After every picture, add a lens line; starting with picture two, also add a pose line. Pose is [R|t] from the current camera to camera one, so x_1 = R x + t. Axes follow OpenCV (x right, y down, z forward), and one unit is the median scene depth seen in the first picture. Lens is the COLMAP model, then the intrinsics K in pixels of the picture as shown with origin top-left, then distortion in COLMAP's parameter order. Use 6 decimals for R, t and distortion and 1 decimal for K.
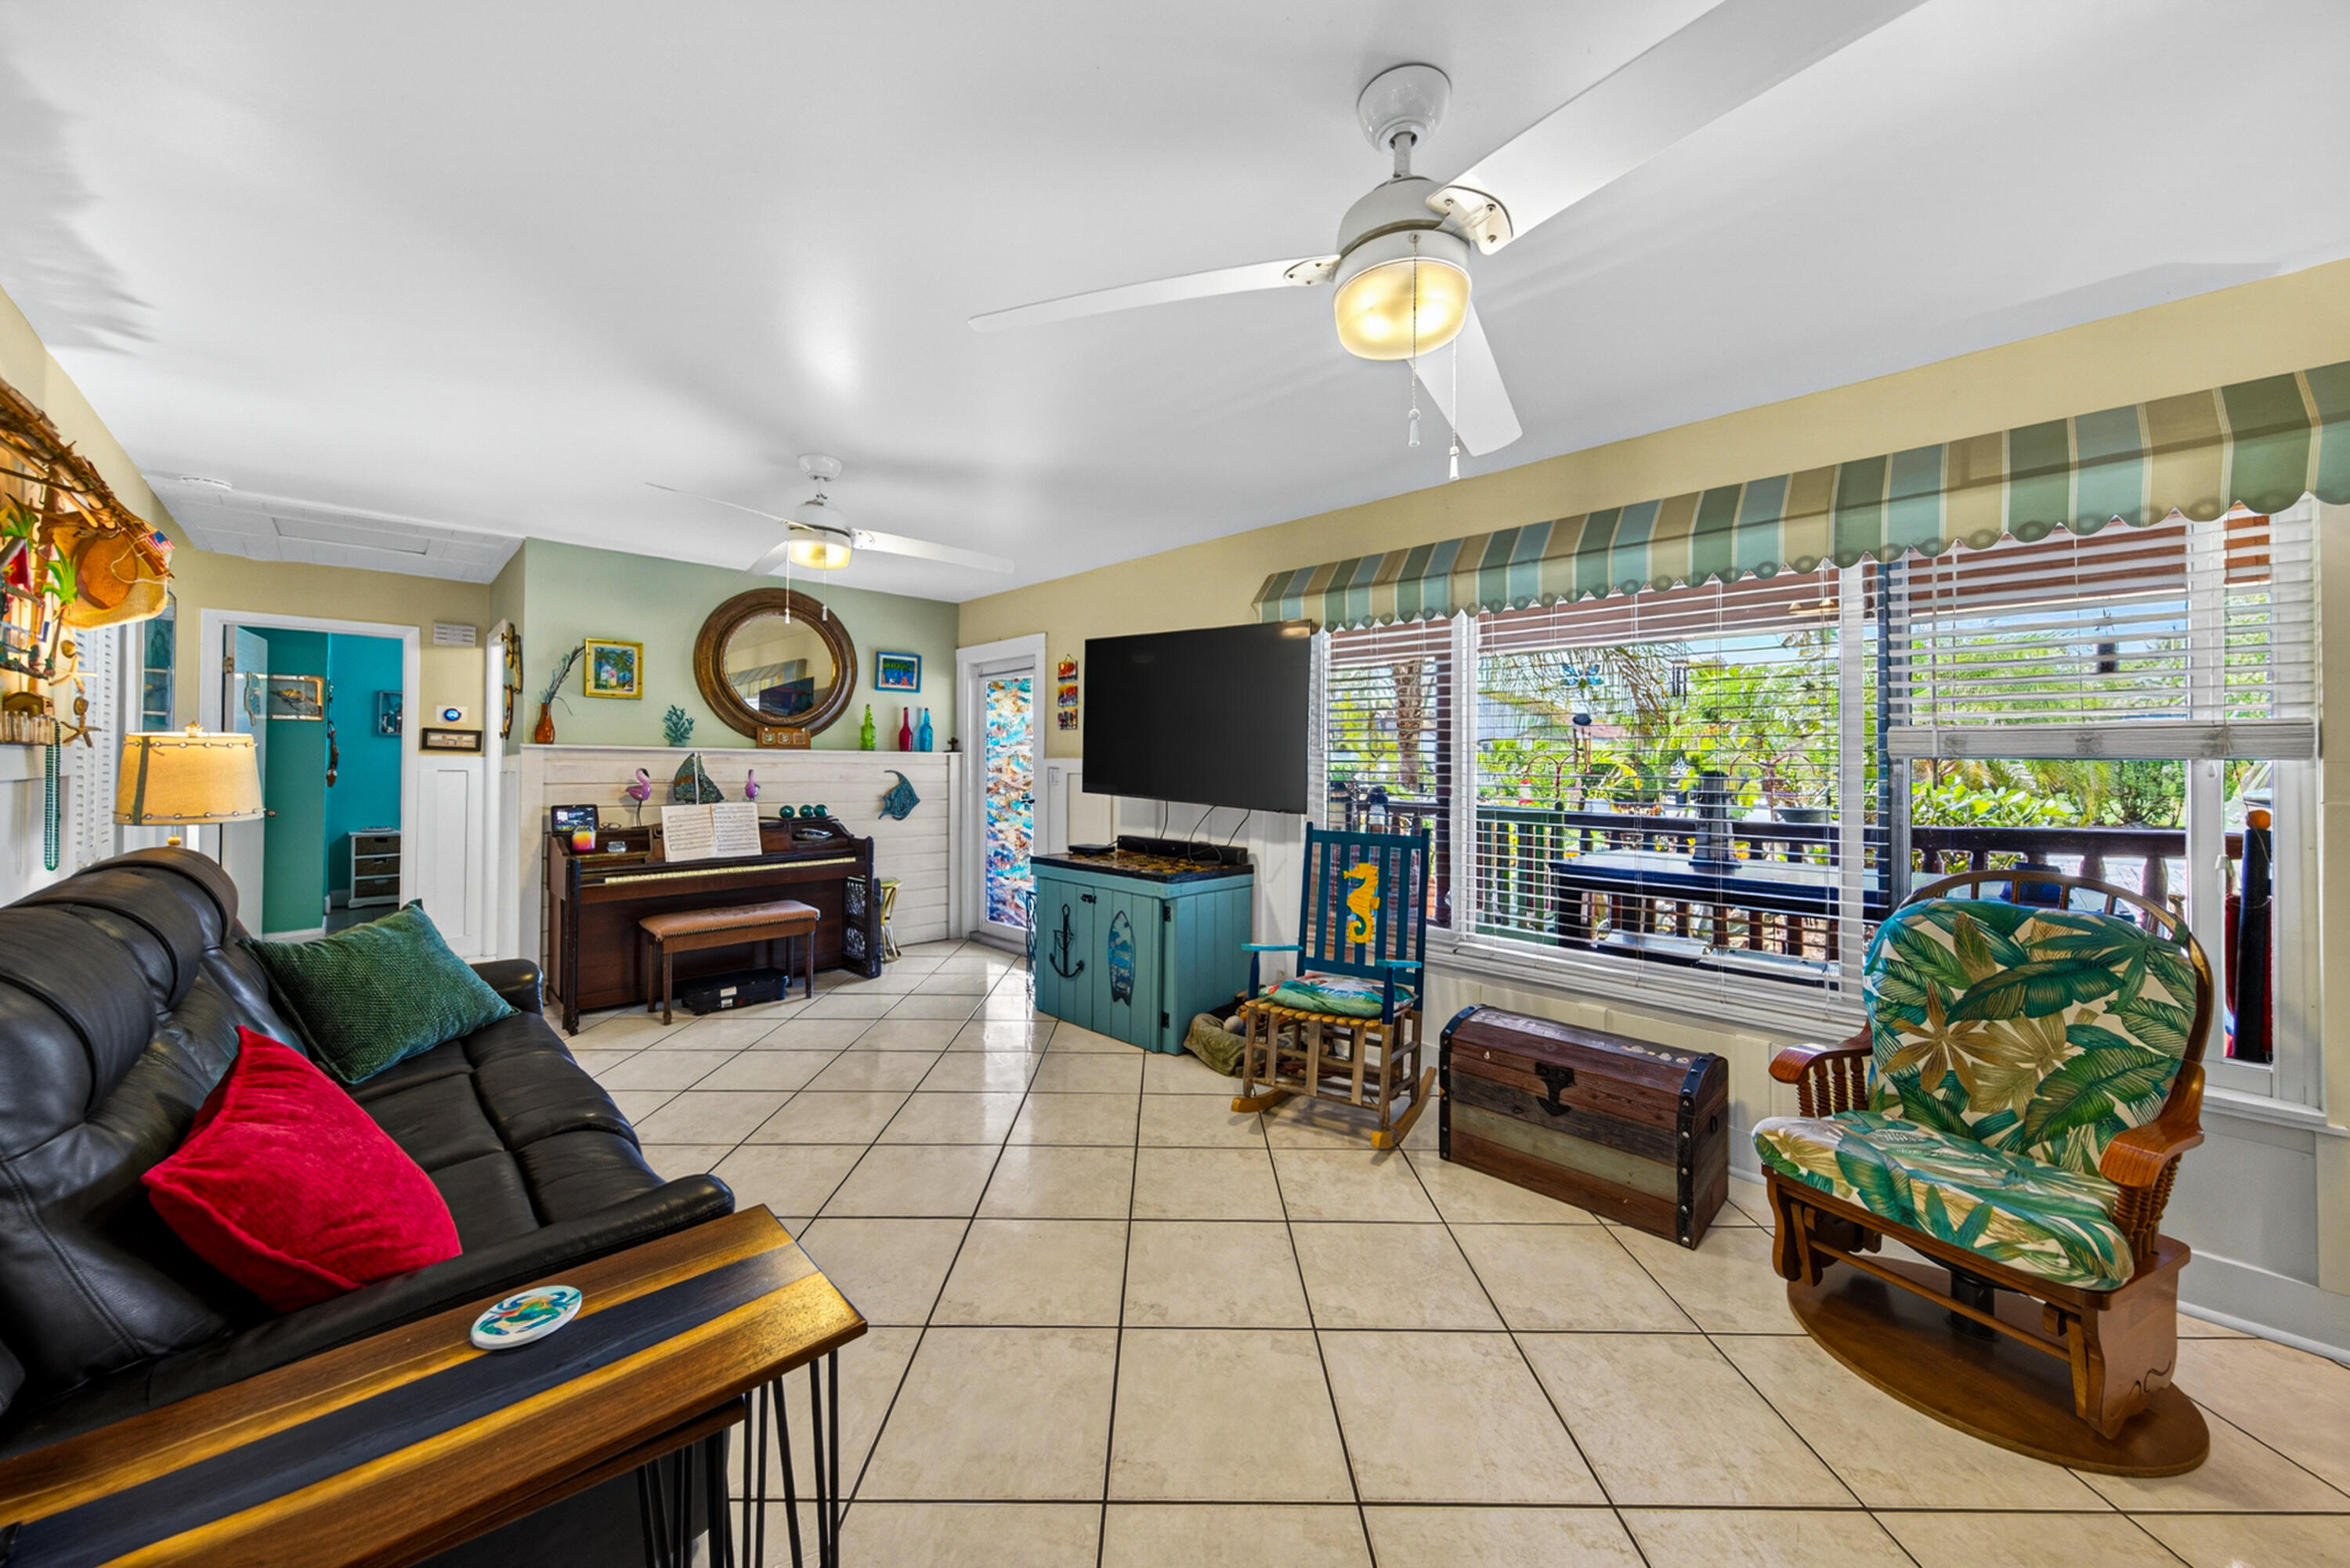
lens RADIAL K [[831.0, 0, 1177.6], [0, 831.0, 752.7], [0, 0, 1]] dist [-0.000250, -0.000118]
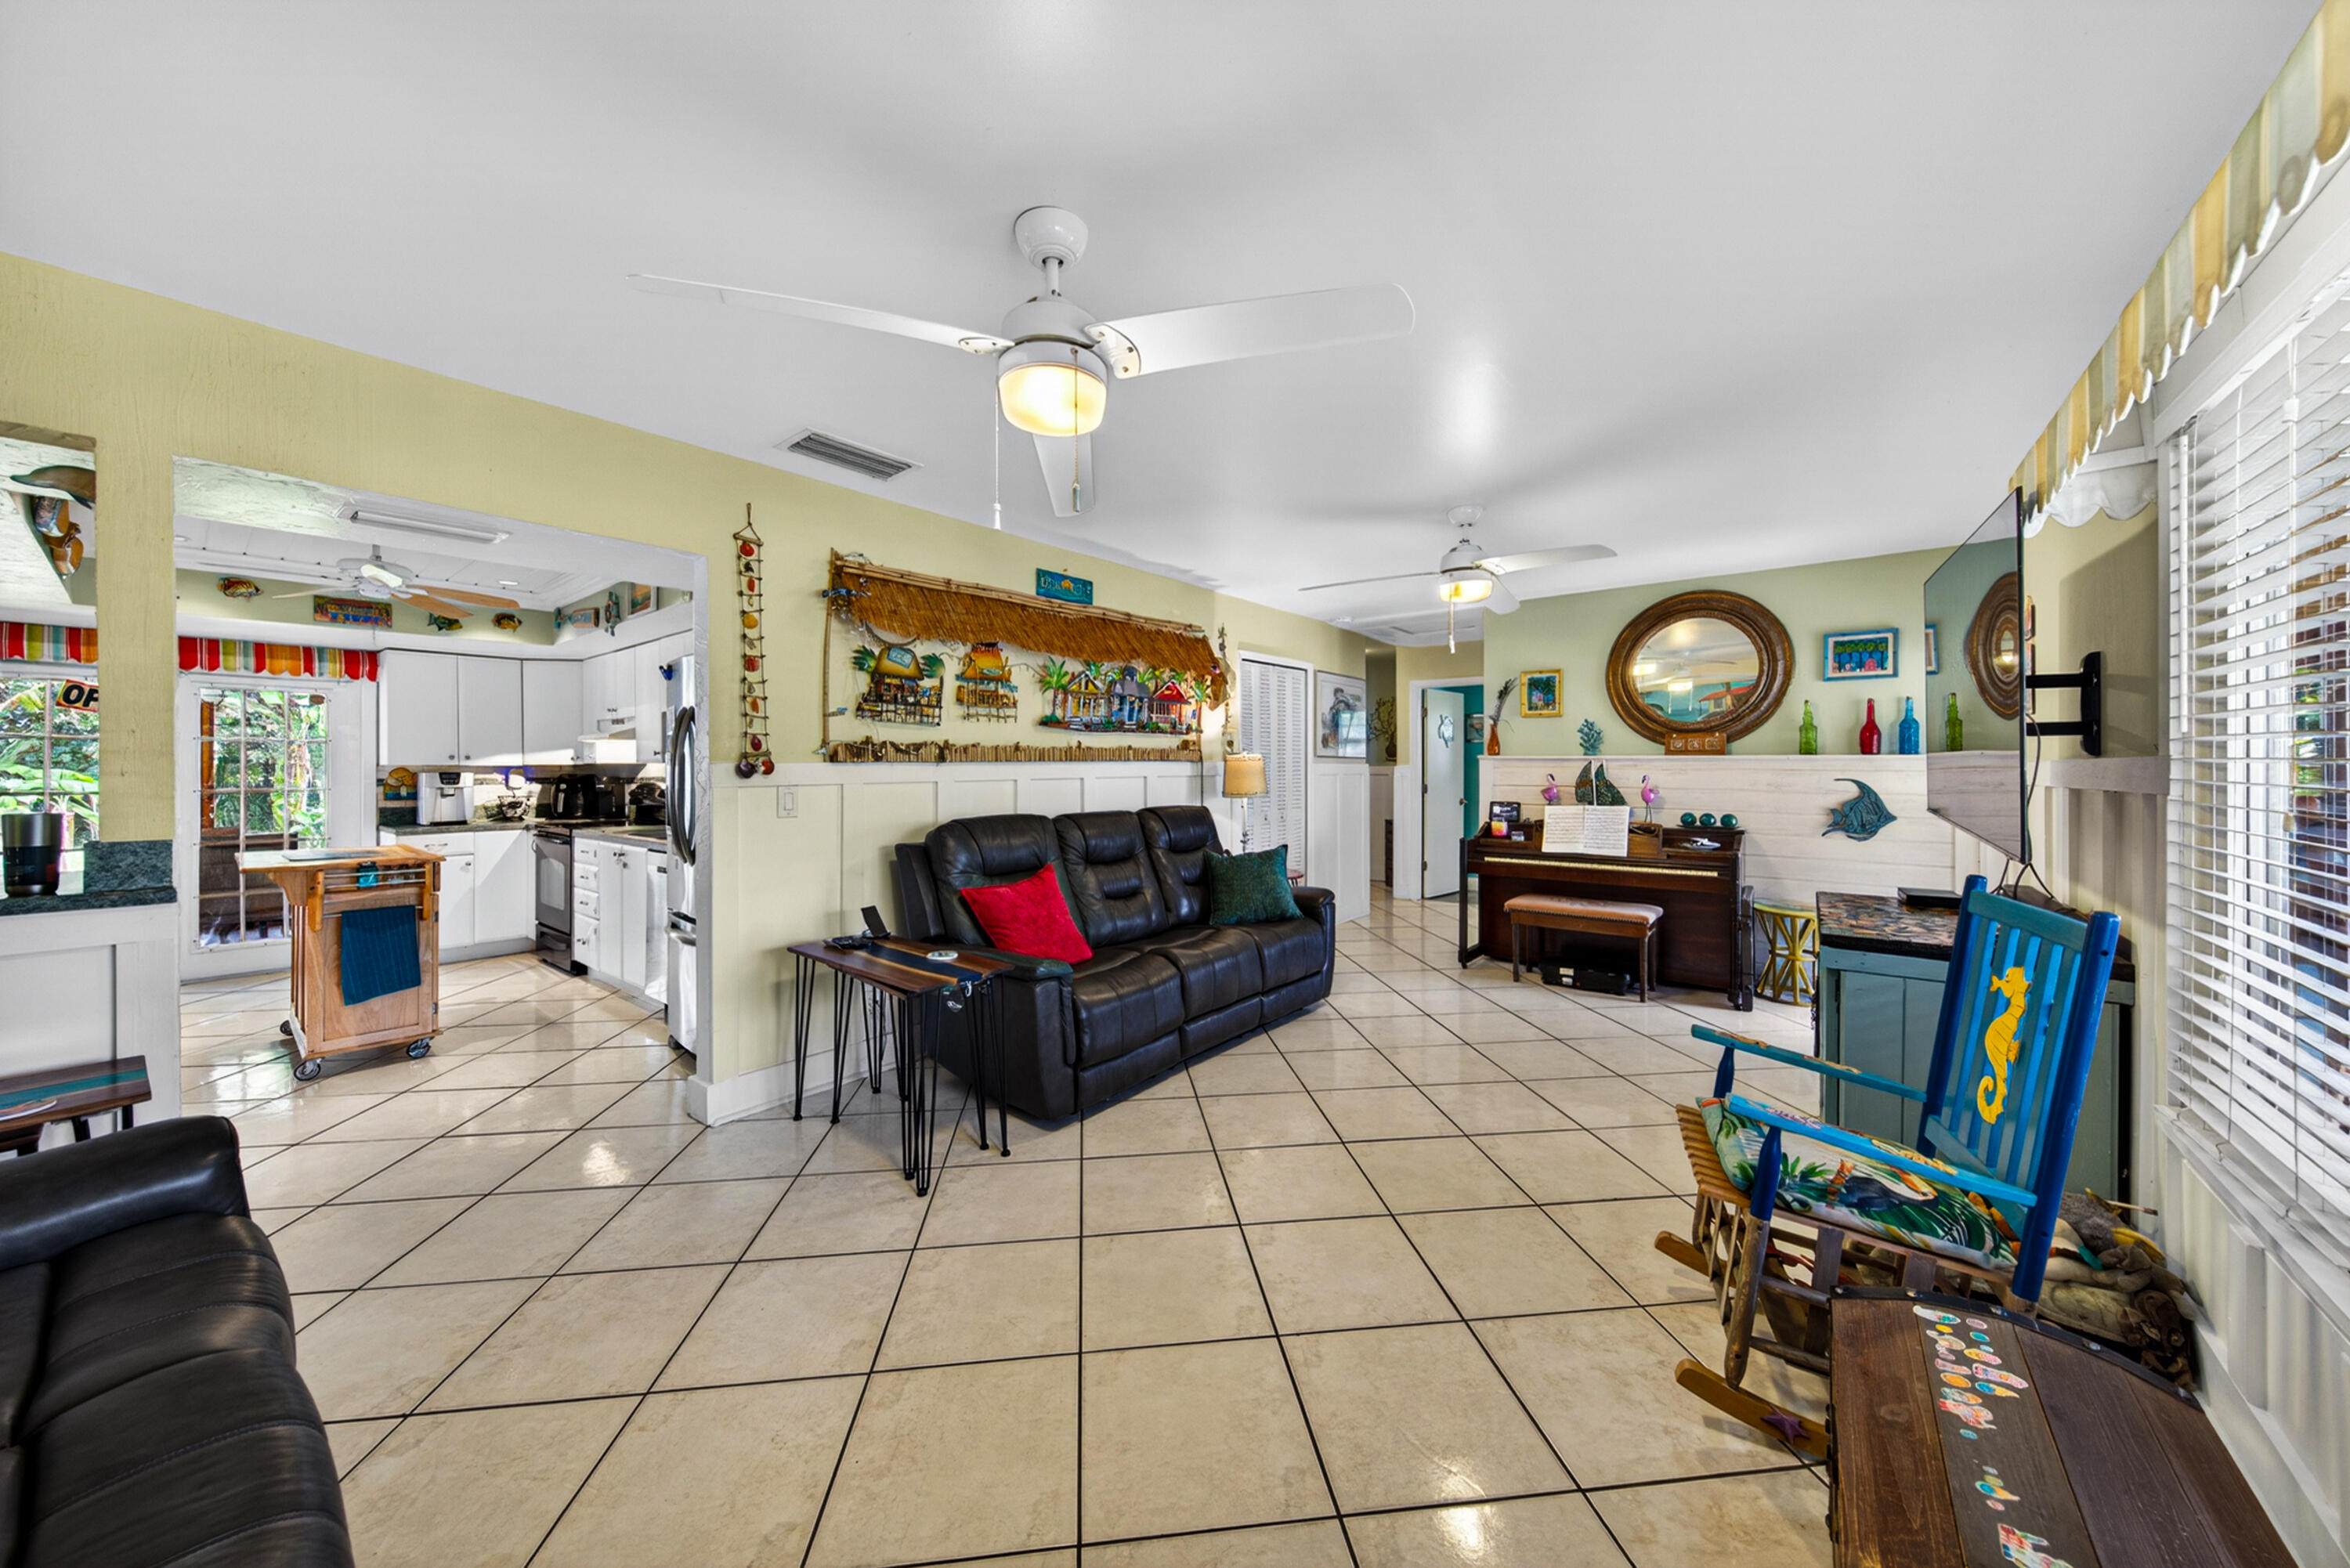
lens RADIAL K [[812.1, 0, 1174.8], [0, 812.1, 766.7], [0, 0, 1]] dist [-0.000765, 0.000076]
pose [[0.102330, -0.006112, -0.994732, 0.473830], [0.011353, 0.999923, -0.004976, 0.008274], [0.994686, -0.010784, 0.102391, 0.337627]]
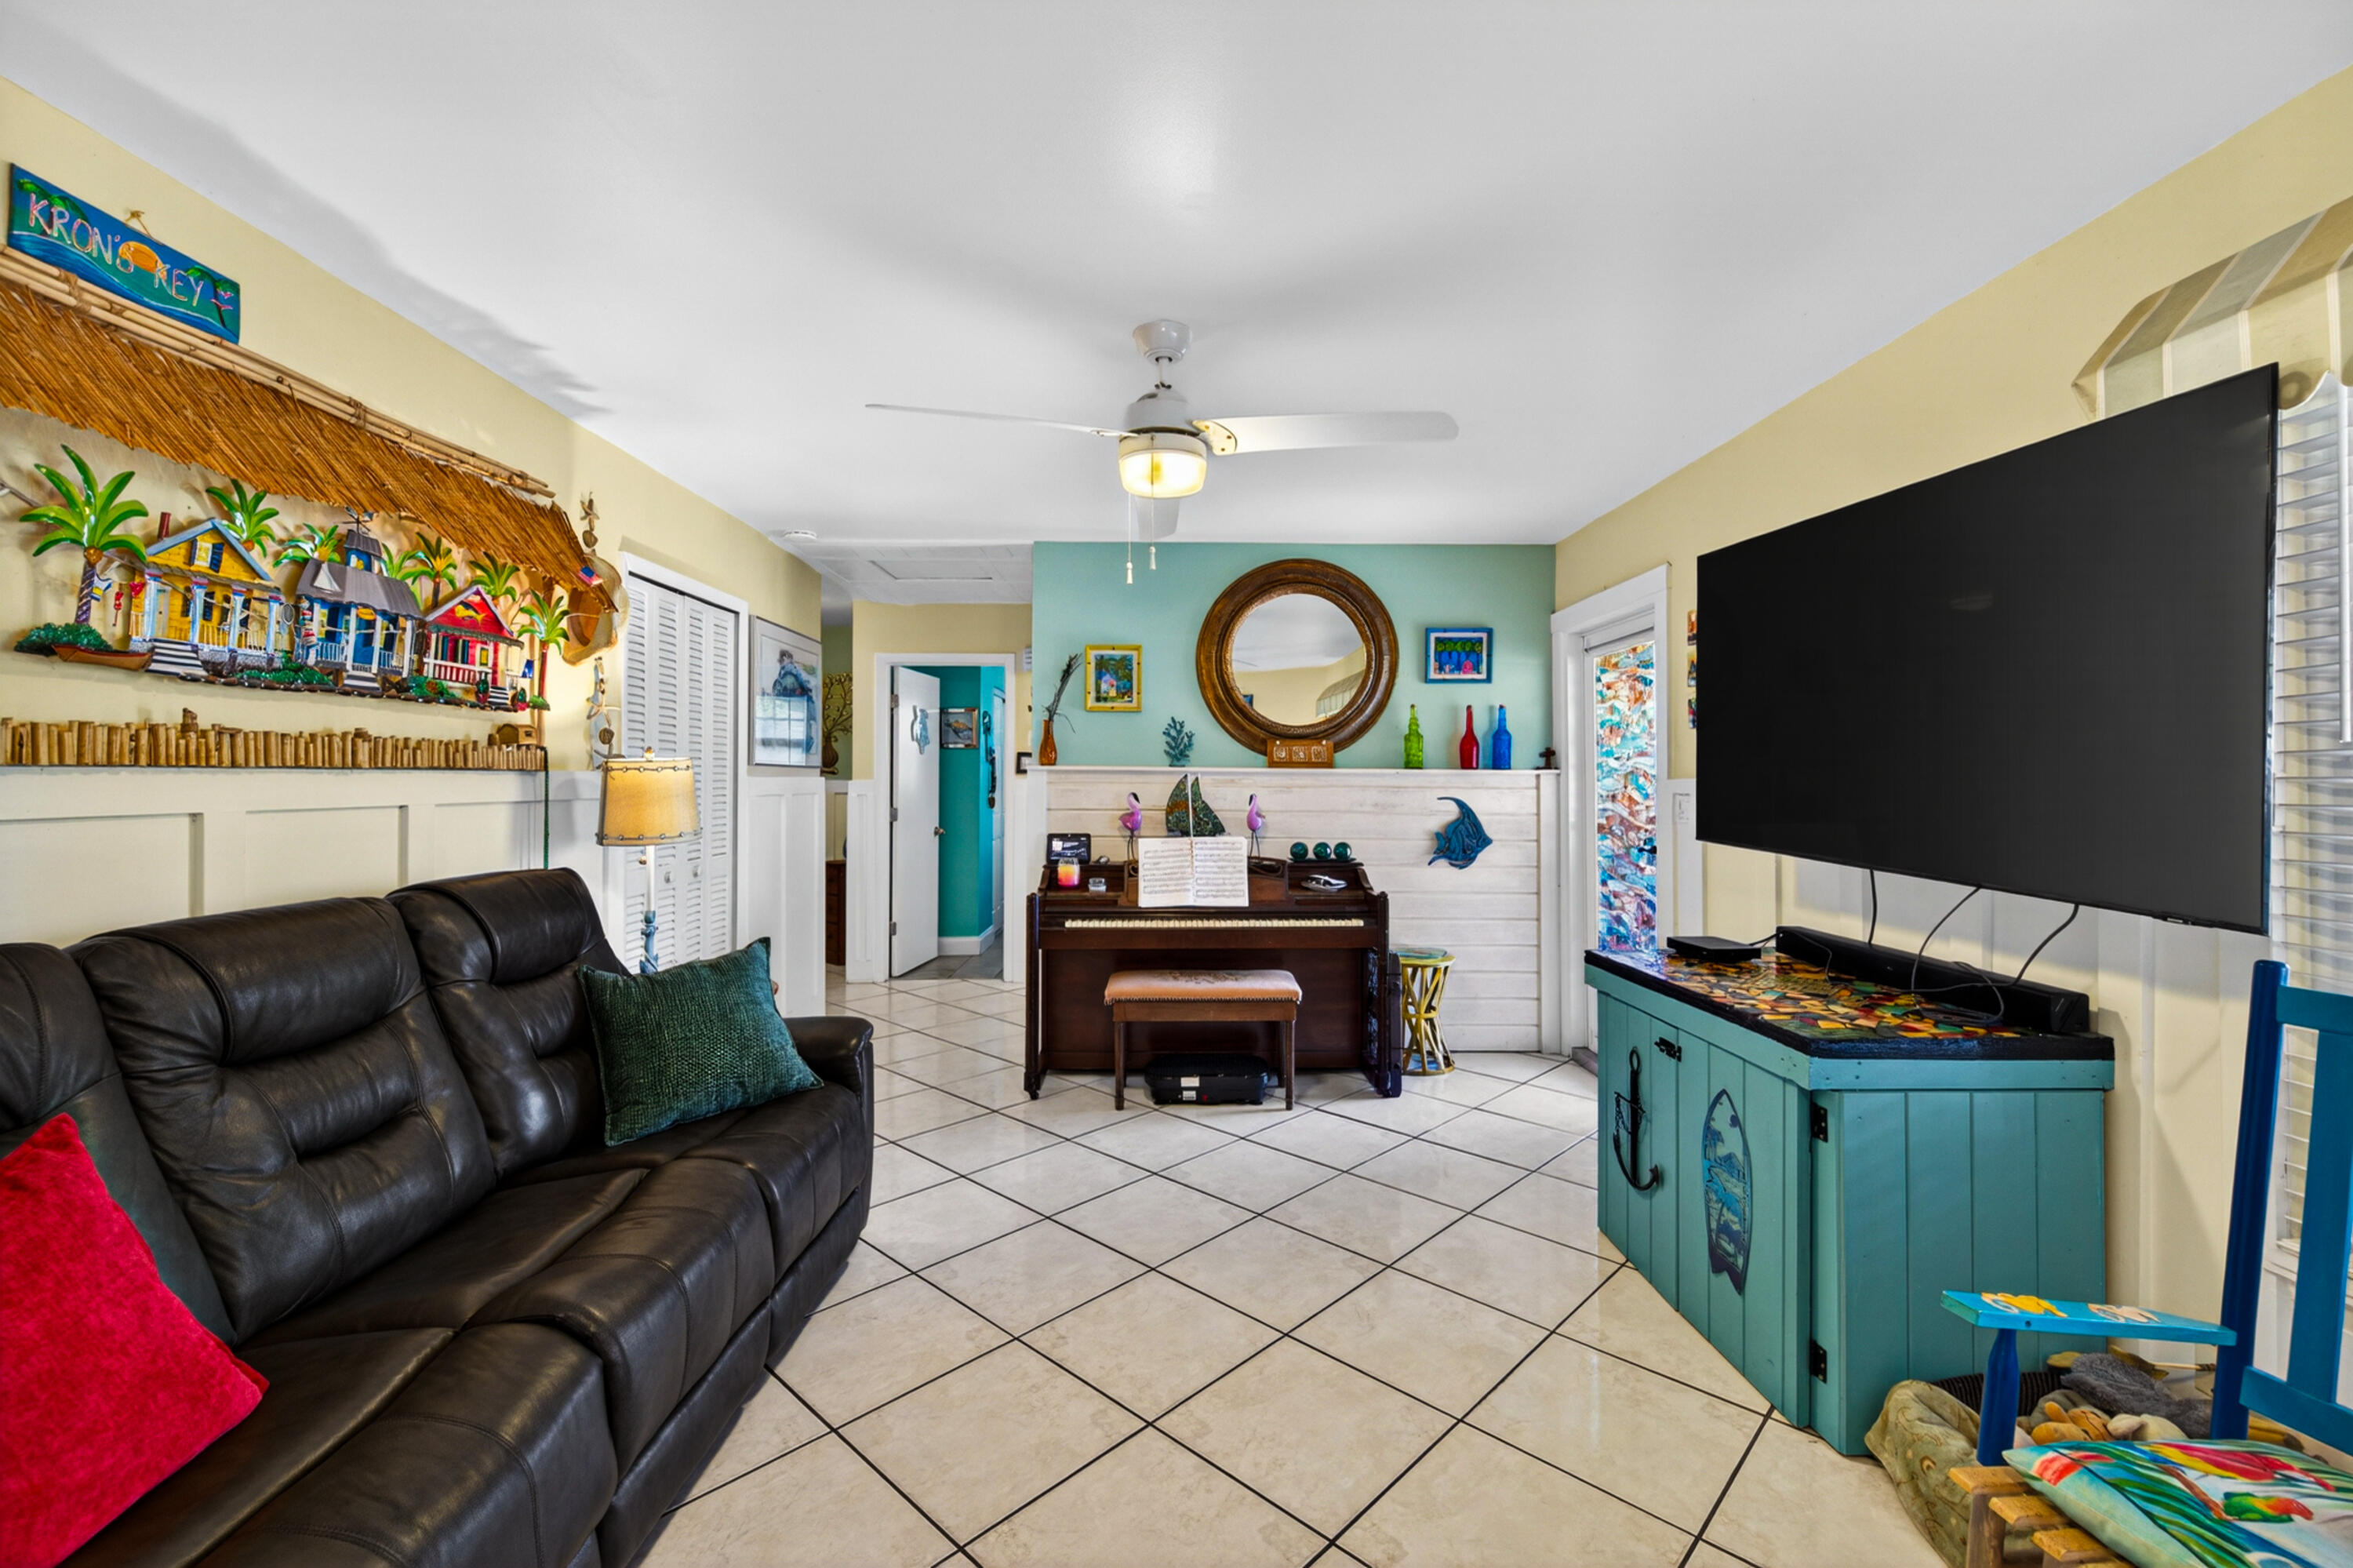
lens RADIAL K [[986.9, 0, 1188.8], [0, 986.9, 772.5], [0, 0, 1]] dist [0.001671, -0.000535]
pose [[0.719650, -0.010531, -0.694257, 0.094149], [0.009450, 0.999941, -0.005372, 0.004315], [0.694273, -0.002694, 0.719707, 0.317164]]
